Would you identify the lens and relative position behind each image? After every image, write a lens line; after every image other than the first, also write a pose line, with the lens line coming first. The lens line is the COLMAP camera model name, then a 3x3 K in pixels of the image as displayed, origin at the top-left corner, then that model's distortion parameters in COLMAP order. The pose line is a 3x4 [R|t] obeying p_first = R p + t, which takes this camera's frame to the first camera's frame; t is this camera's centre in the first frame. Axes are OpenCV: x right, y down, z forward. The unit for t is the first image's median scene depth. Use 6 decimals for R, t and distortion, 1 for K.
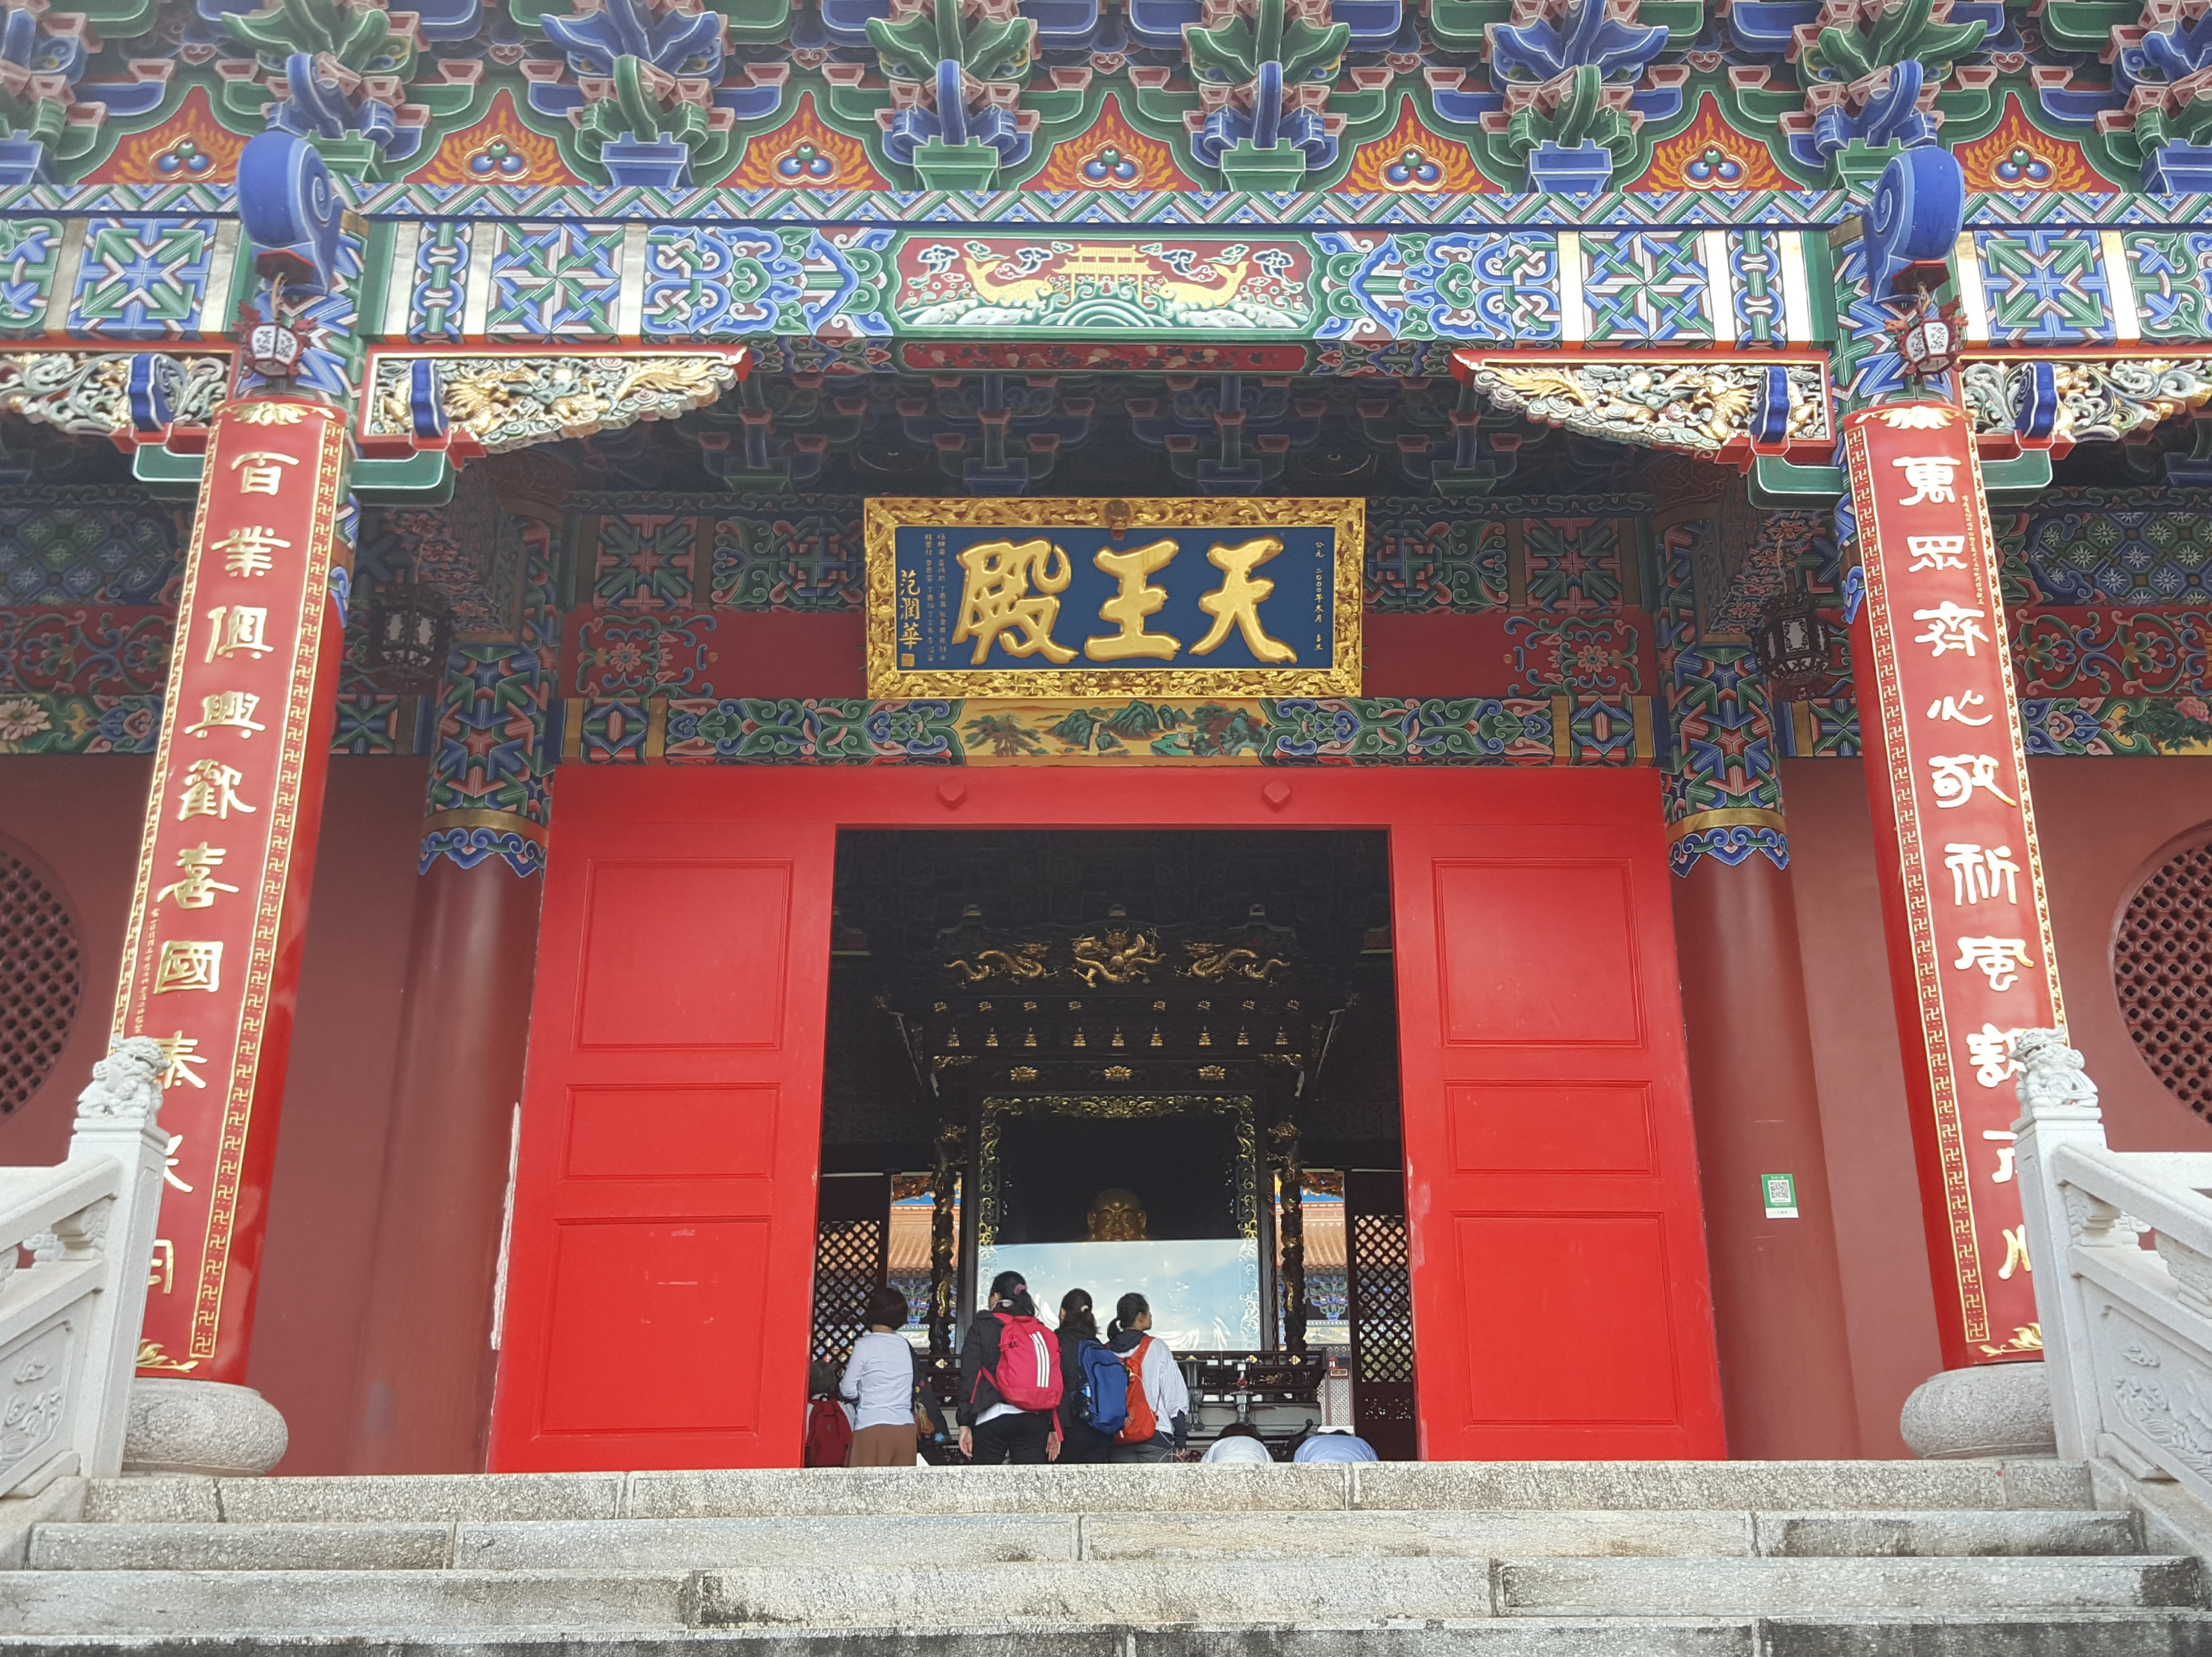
lens RADIAL K [[2173.6, 0, 1112.2], [0, 2173.6, 829.6], [0, 0, 1]] dist [0.062342, 0.000000]
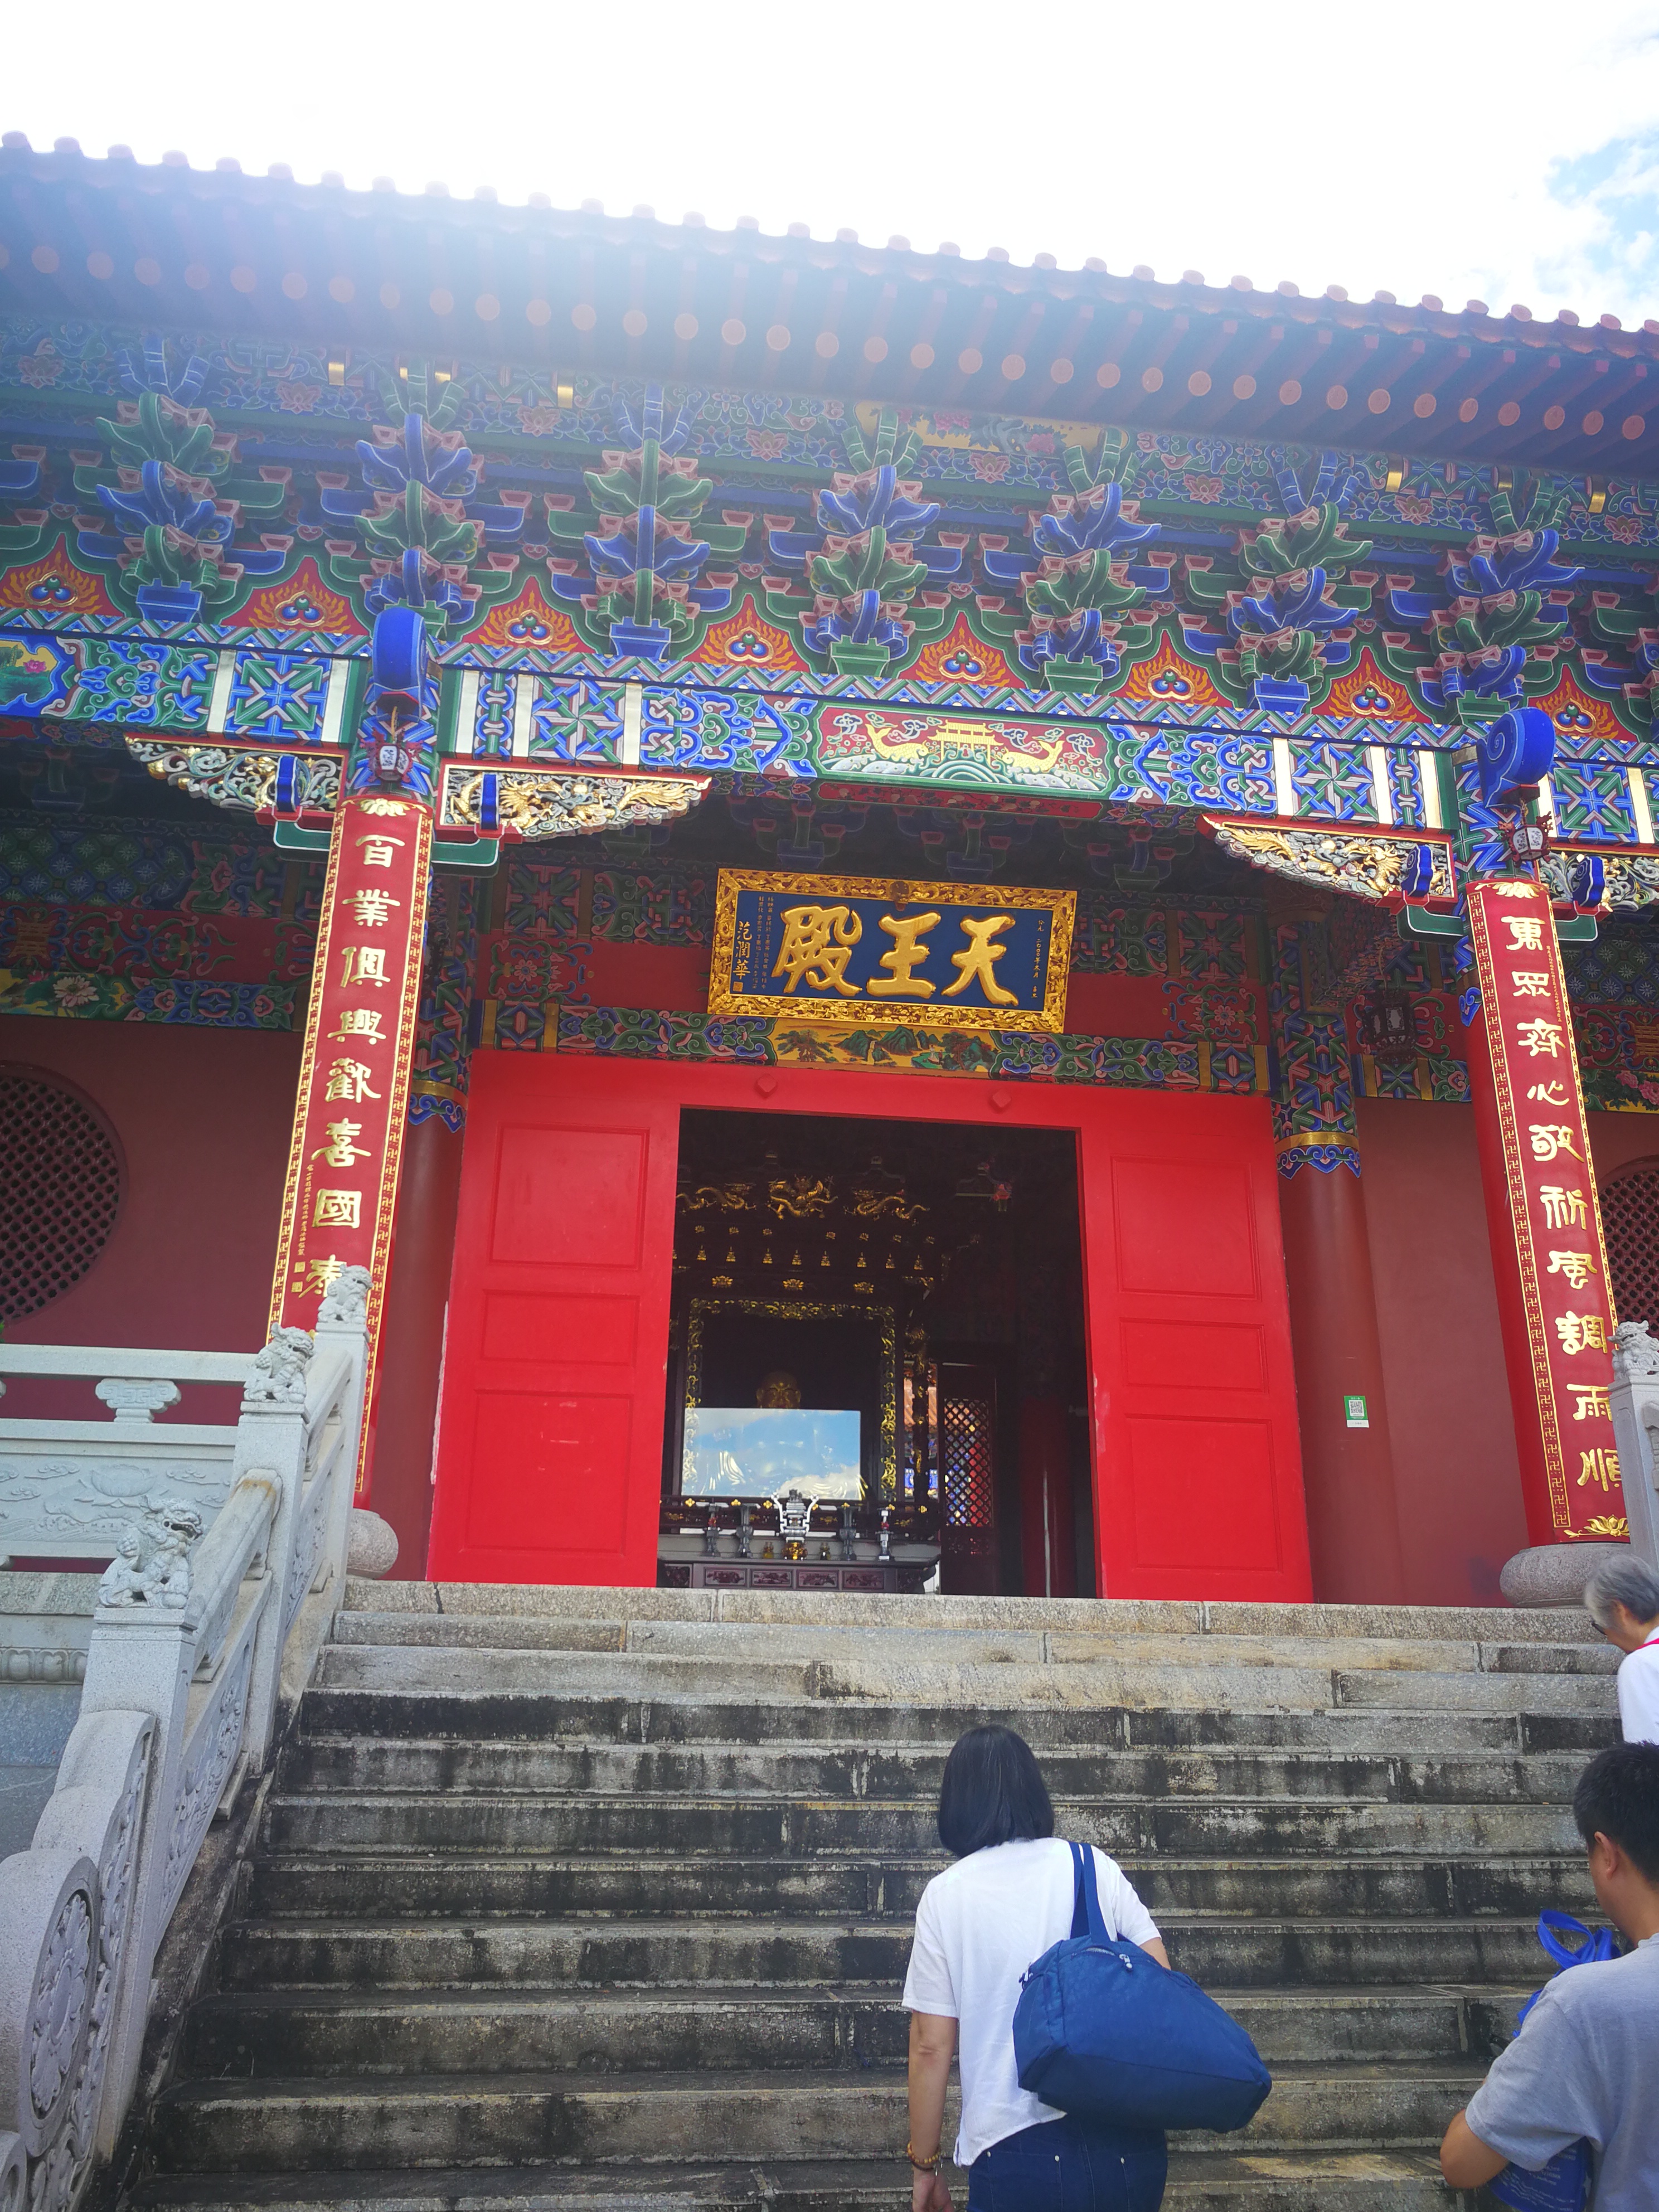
lens RADIAL K [[1739.4, 0, 784.3], [0, 1739.4, 1027.1], [0, 0, 1]] dist [0.017283, 0.004098]
pose [[0.994187, 0.060941, 0.088760, -0.209569], [-0.059099, 0.997981, -0.023246, -0.037951], [-0.089998, 0.017865, 0.995782, -0.111066]]
